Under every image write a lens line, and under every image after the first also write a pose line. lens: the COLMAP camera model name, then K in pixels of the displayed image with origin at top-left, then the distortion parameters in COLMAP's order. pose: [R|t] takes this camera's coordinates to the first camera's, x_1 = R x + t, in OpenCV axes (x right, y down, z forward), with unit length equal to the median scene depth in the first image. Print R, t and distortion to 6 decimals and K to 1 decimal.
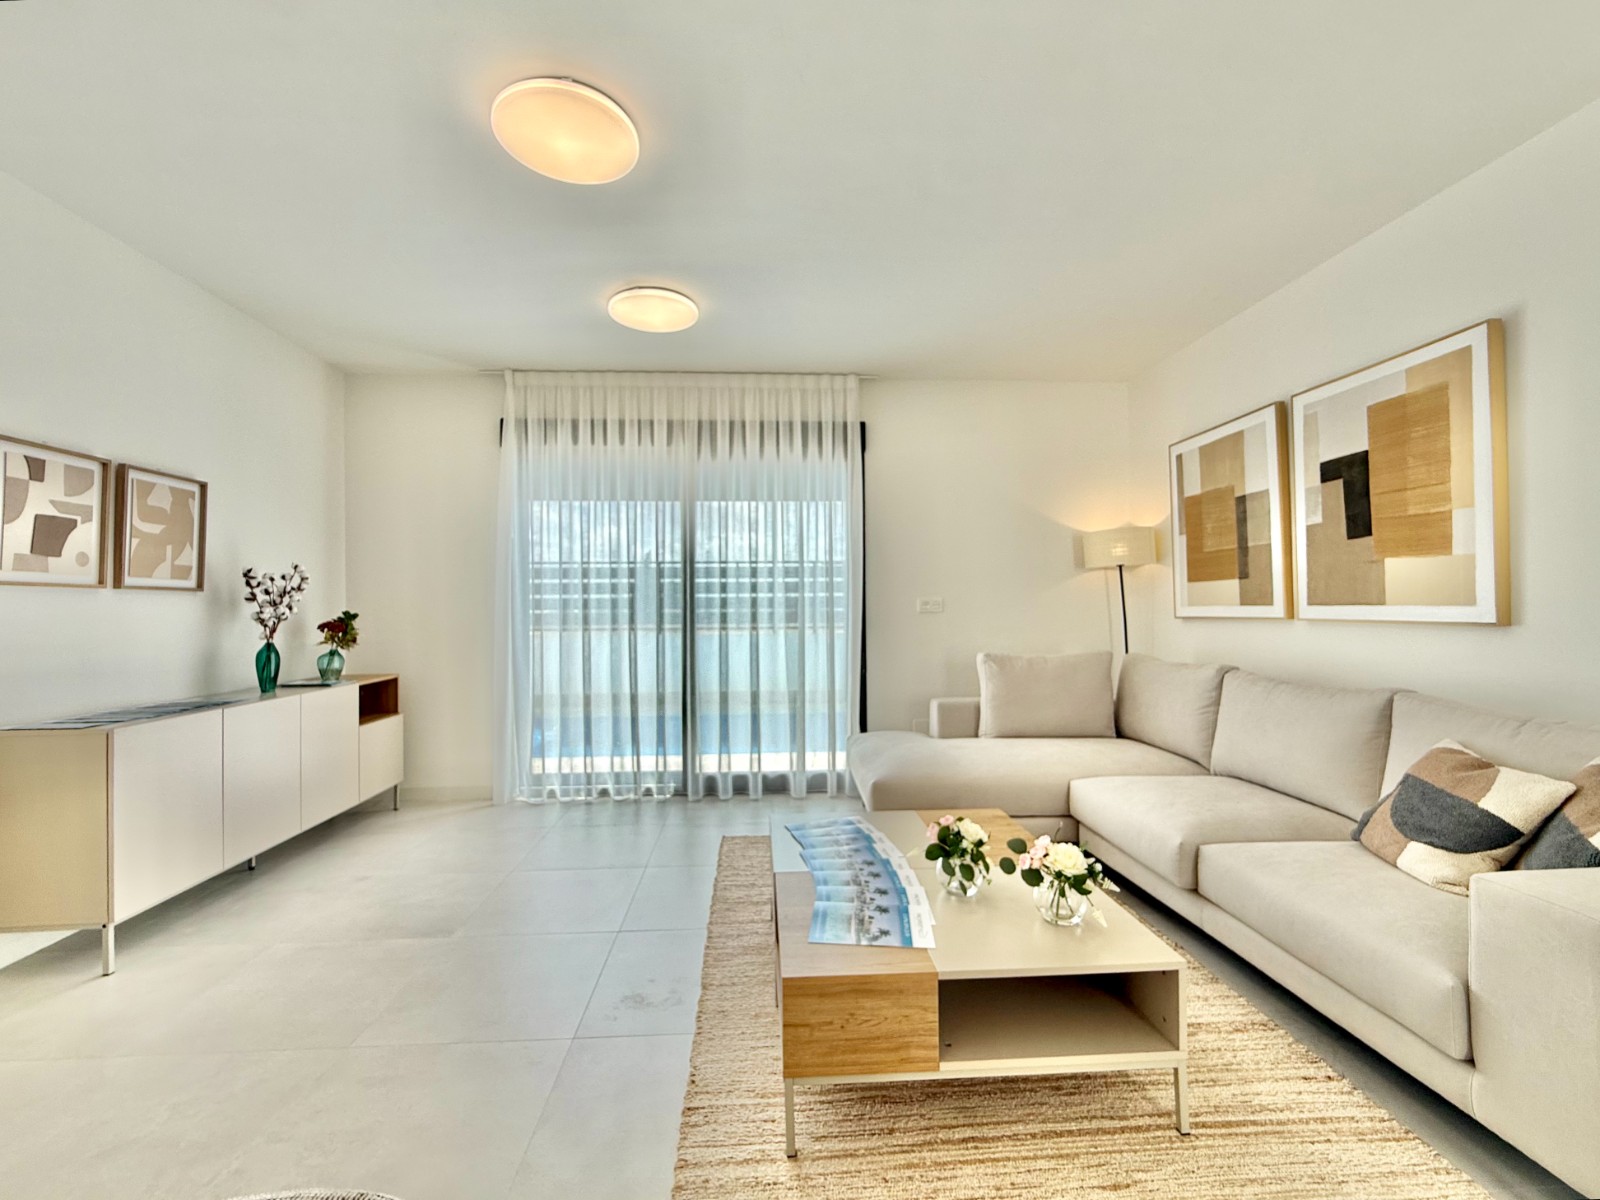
lens RADIAL K [[663.4, 0, 798.9], [0, 663.4, 597.5], [0, 0, 1]] dist [-0.000197, -0.000461]
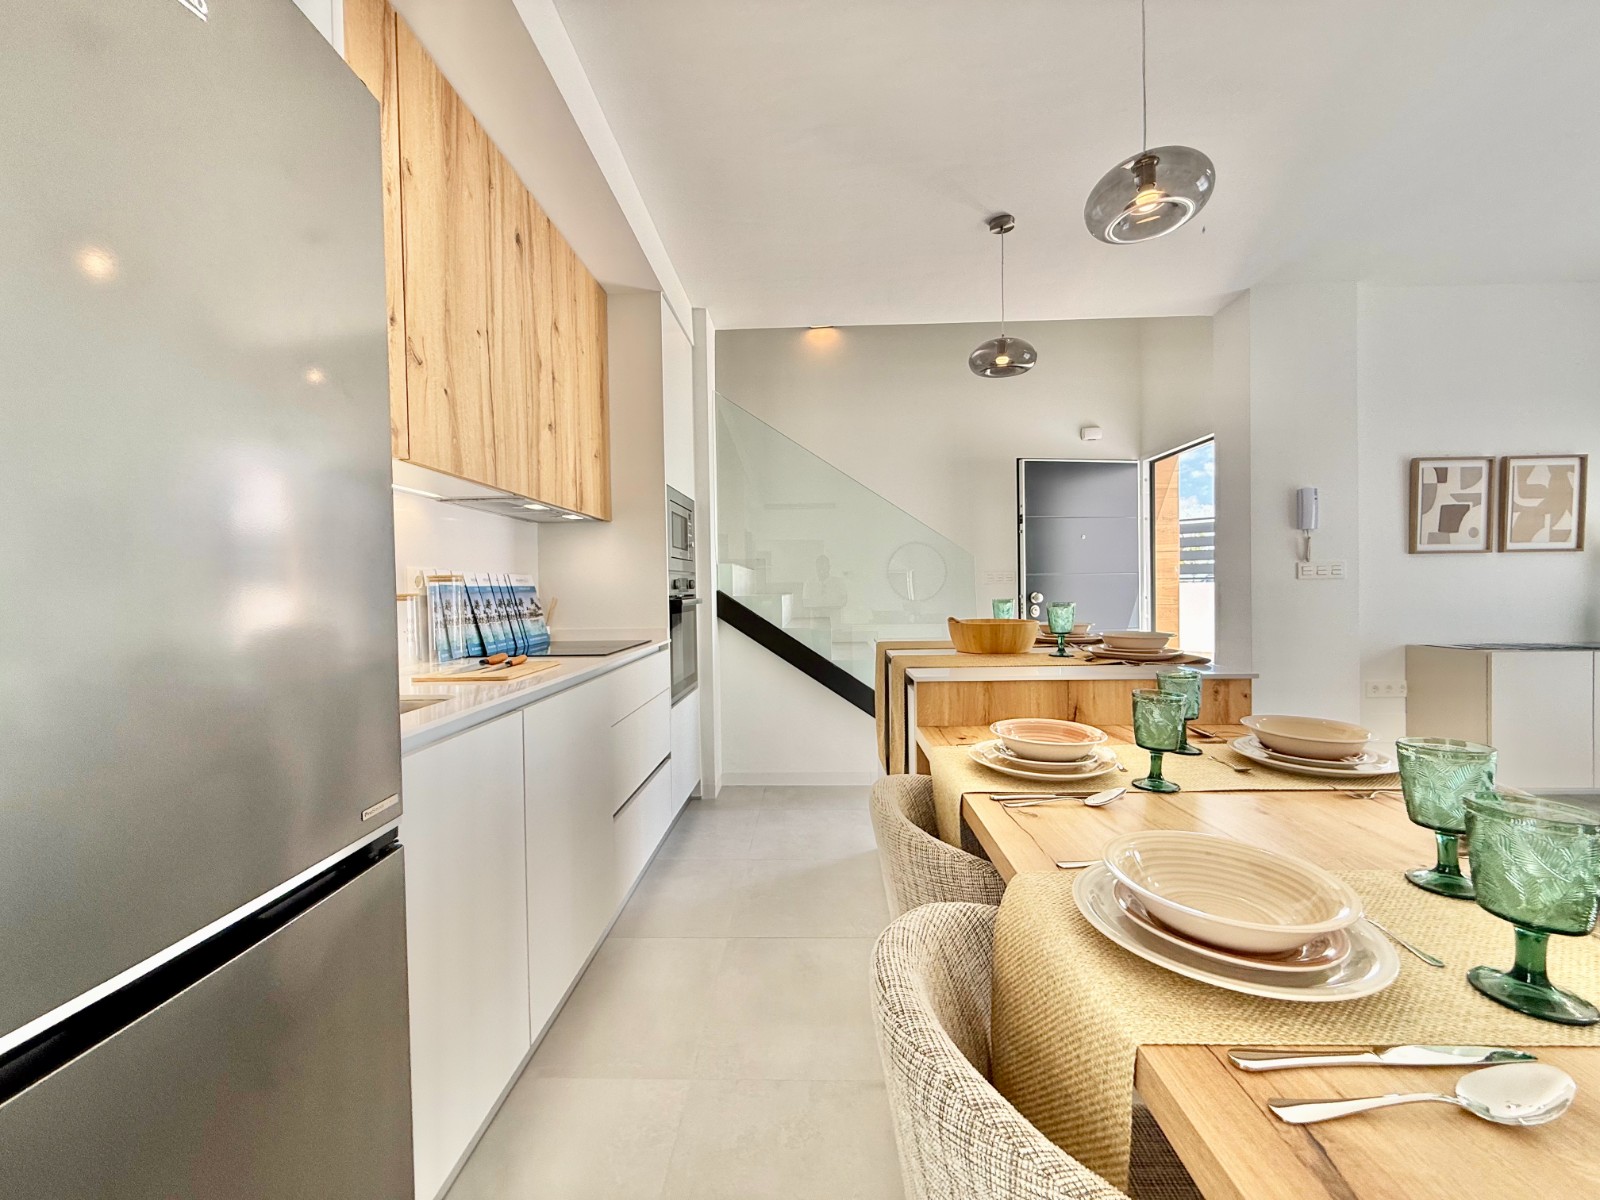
lens RADIAL K [[650.2, 0, 780.6], [0, 650.2, 600.7], [0, 0, 1]] dist [0.001177, 0.000417]
pose [[-0.098422, 0.029884, -0.994696, 0.317396], [0.031010, 0.999156, 0.026950, 0.002594], [0.994661, -0.028193, -0.099266, -0.235766]]
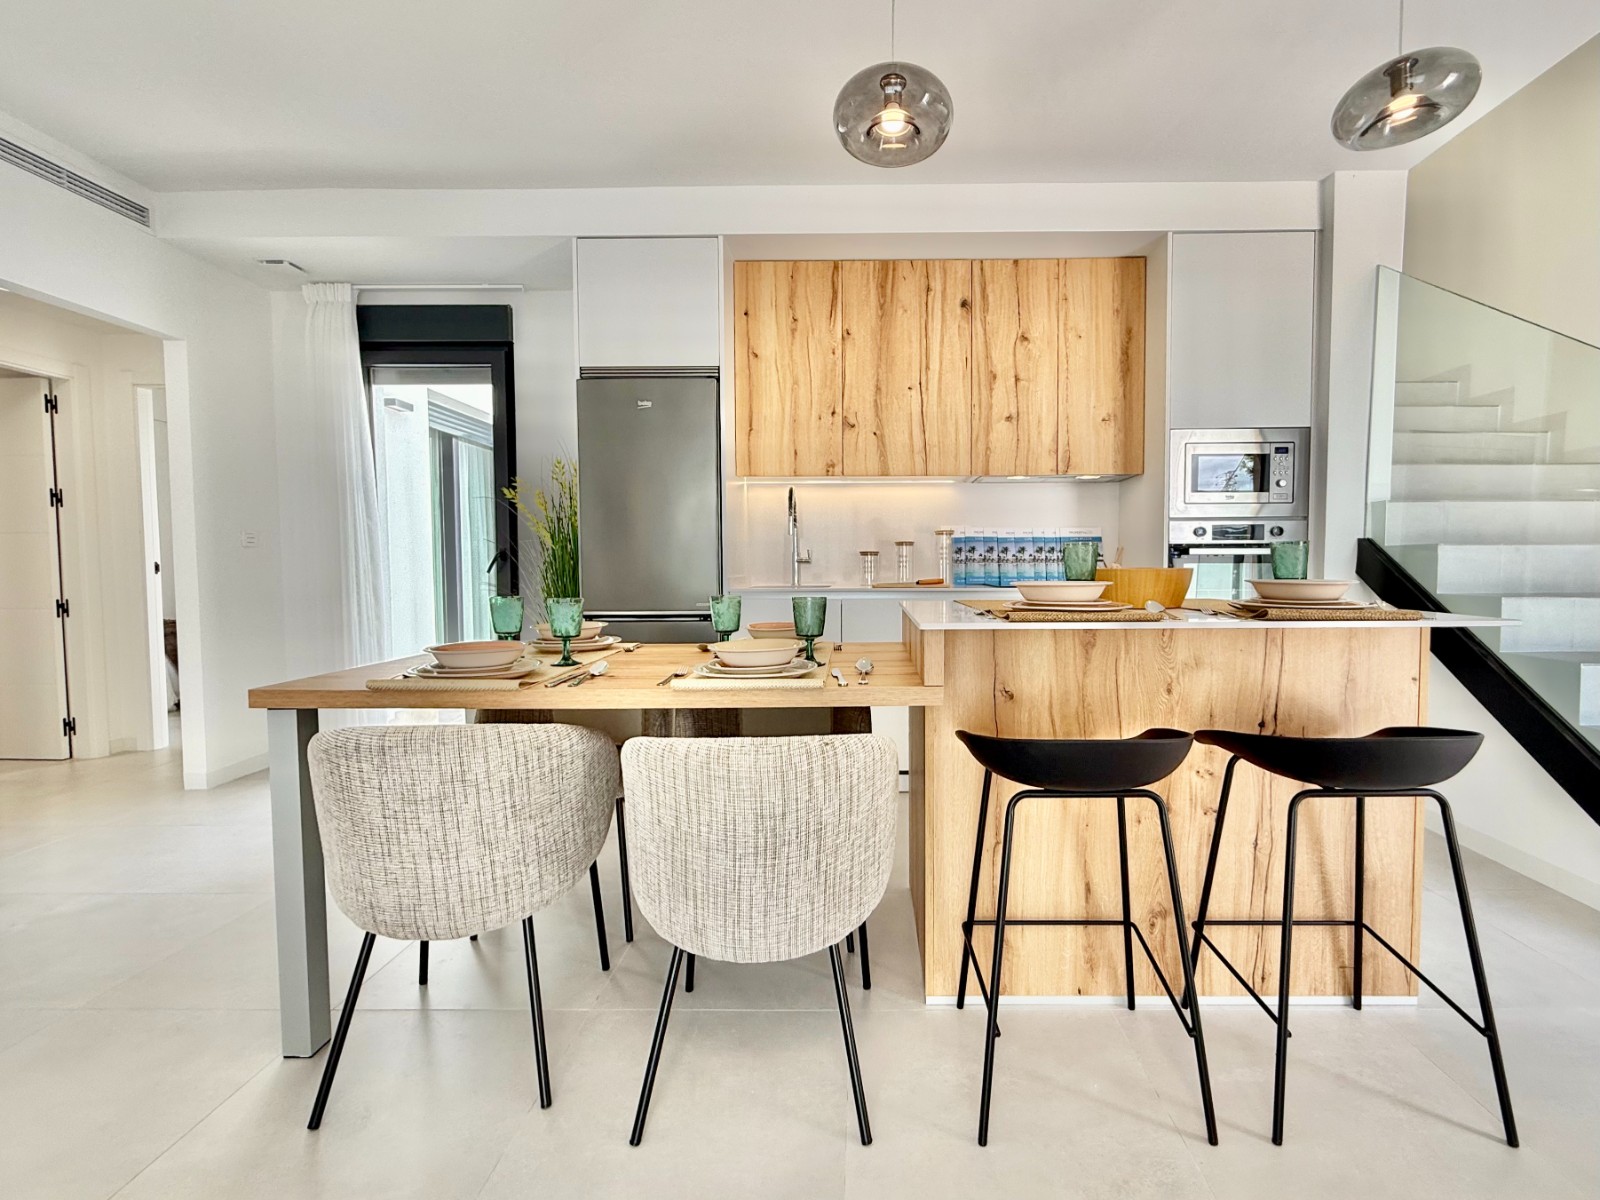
lens RADIAL K [[736.5, 0, 838.4], [0, 736.5, 593.8], [0, 0, 1]] dist [-0.000199, 0.000281]
pose [[-0.996669, 0.007312, 0.081229, -0.176698], [0.009437, 0.999623, 0.025801, 0.049470], [-0.081010, 0.026481, -0.996361, 0.512510]]
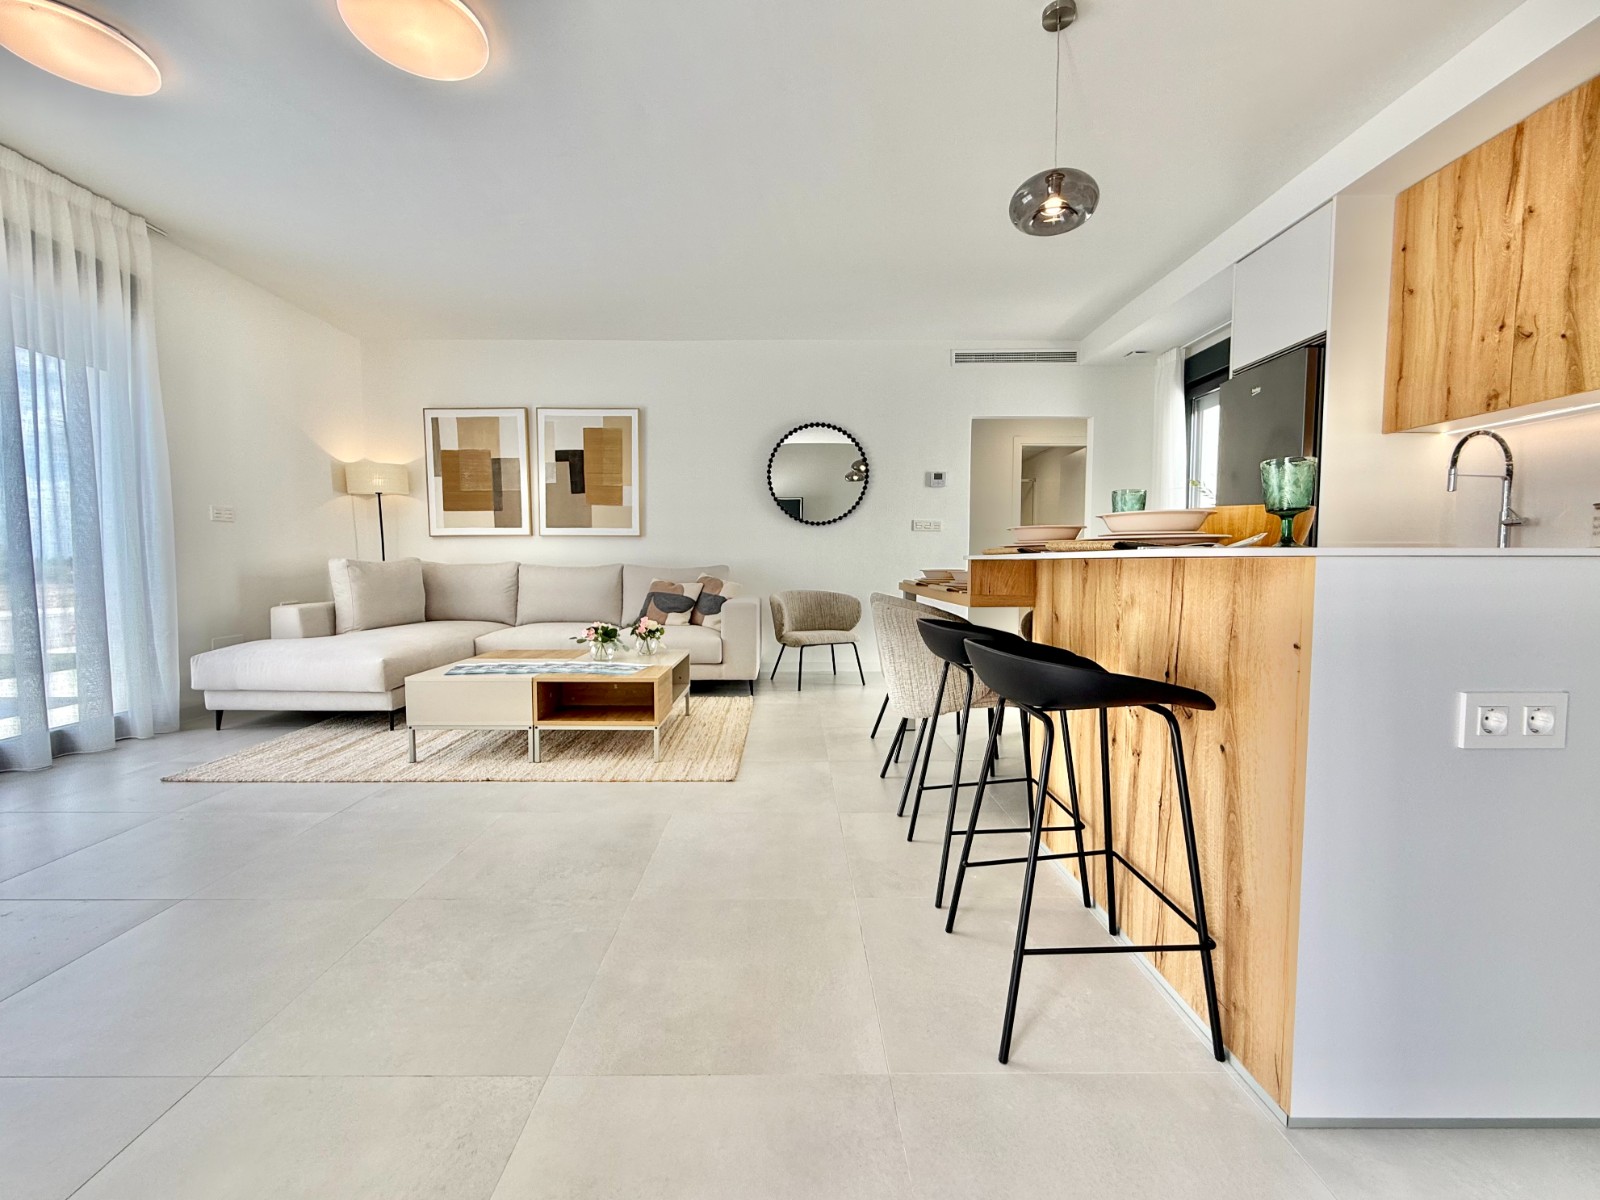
lens RADIAL K [[630.0, 0, 794.5], [0, 630.0, 597.3], [0, 0, 1]] dist [-0.000633, -0.000379]
pose [[0.057393, -0.053508, 0.996917, -0.828685], [-0.013831, 0.998424, 0.054385, 0.088915], [-0.998256, -0.016910, 0.056562, 0.198082]]
